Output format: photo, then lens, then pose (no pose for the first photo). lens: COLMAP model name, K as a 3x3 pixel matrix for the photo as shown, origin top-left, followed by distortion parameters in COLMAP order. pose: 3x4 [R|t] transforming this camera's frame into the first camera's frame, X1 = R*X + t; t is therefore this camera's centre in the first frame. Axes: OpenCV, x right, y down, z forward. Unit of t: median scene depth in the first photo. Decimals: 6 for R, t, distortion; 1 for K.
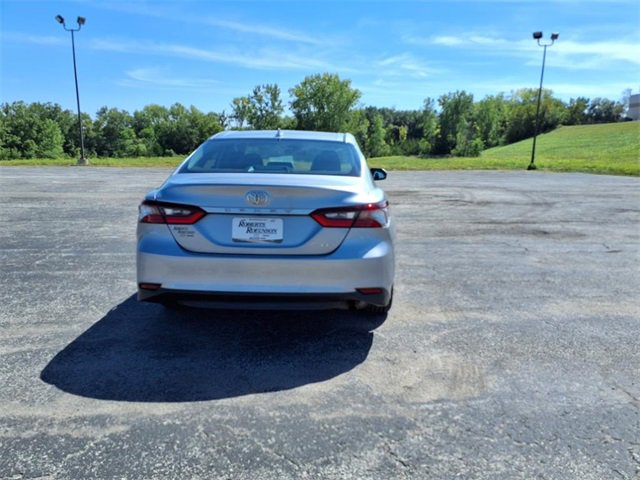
lens RADIAL K [[516.1, 0, 324.2], [0, 516.1, 246.6], [0, 0, 1]] dist [0.020453, -0.028437]
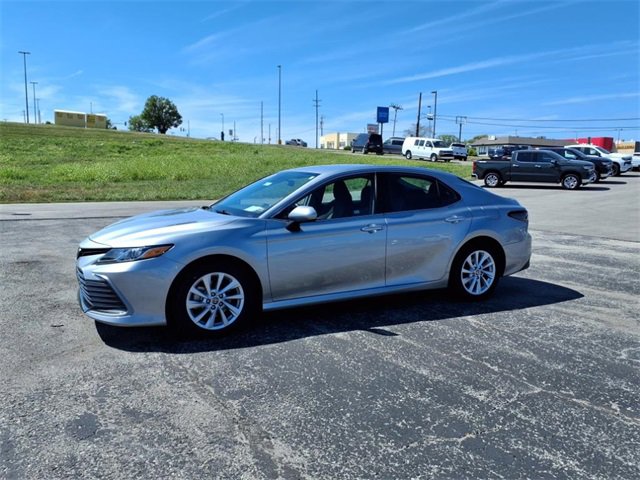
lens RADIAL K [[516.1, 0, 324.2], [0, 516.1, 246.6], [0, 0, 1]] dist [0.020453, -0.028437]
pose [[-0.484474, -0.144351, 0.862814, -0.059259], [0.147236, 0.958767, 0.243078, -0.019195], [-0.862326, 0.244802, -0.443244, 0.091459]]
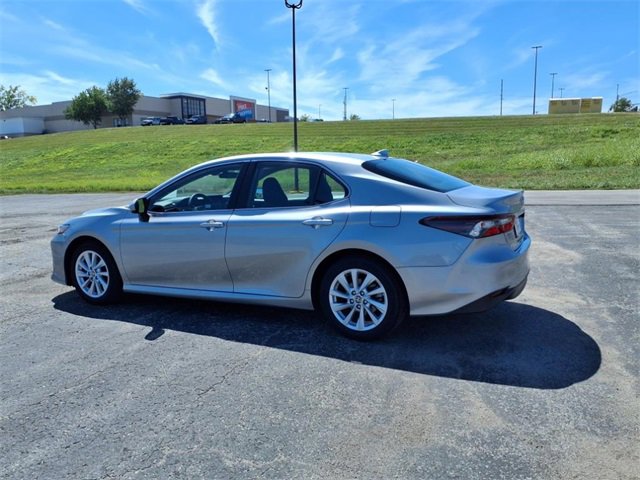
lens RADIAL K [[516.1, 0, 324.2], [0, 516.1, 246.6], [0, 0, 1]] dist [0.020453, -0.028437]
pose [[0.418120, -0.169417, 0.892454, -0.054354], [0.202662, 0.975090, 0.090156, -0.007169], [-0.885496, 0.143171, 0.442039, 0.030683]]
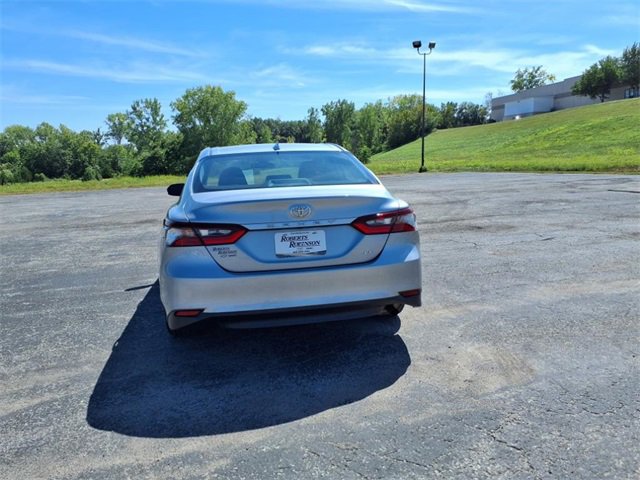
lens RADIAL K [[517.9, 0, 321.4], [0, 517.9, 260.0], [0, 0, 1]] dist [0.009344, -0.013703]
pose [[0.976262, -0.092427, 0.195883, -0.010234], [0.091808, 0.995701, 0.012255, -0.000339], [-0.196173, 0.006020, 0.980551, 0.001027]]
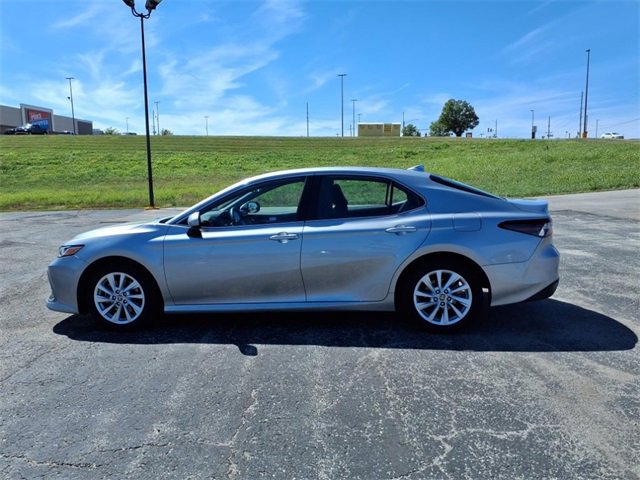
lens RADIAL K [[516.1, 0, 324.2], [0, 516.1, 246.6], [0, 0, 1]] dist [0.020453, -0.028437]
pose [[0.071932, -0.151700, 0.985806, -0.063483], [0.211424, 0.968225, 0.133568, -0.011900], [-0.974744, 0.198815, 0.101719, 0.053302]]
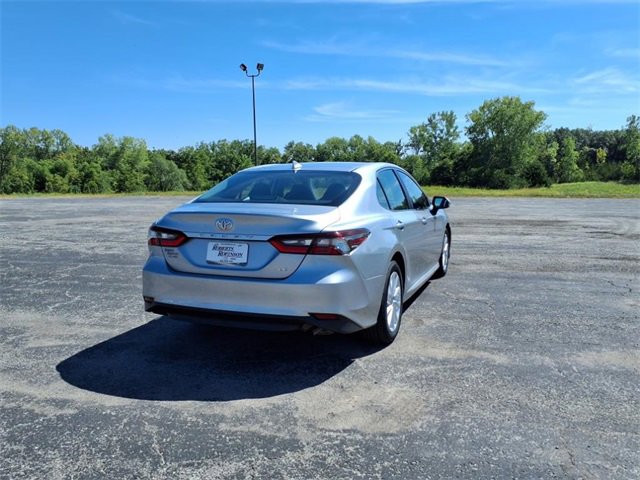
lens RADIAL K [[527.5, 0, 315.9], [0, 527.5, 238.2], [0, 0, 1]] dist [0.032545, -0.086157]
pose [[0.938473, 0.020362, -0.344751, 0.015746], [-0.045142, 0.996928, -0.064002, -0.000045], [0.342388, 0.075627, 0.936510, 0.000102]]
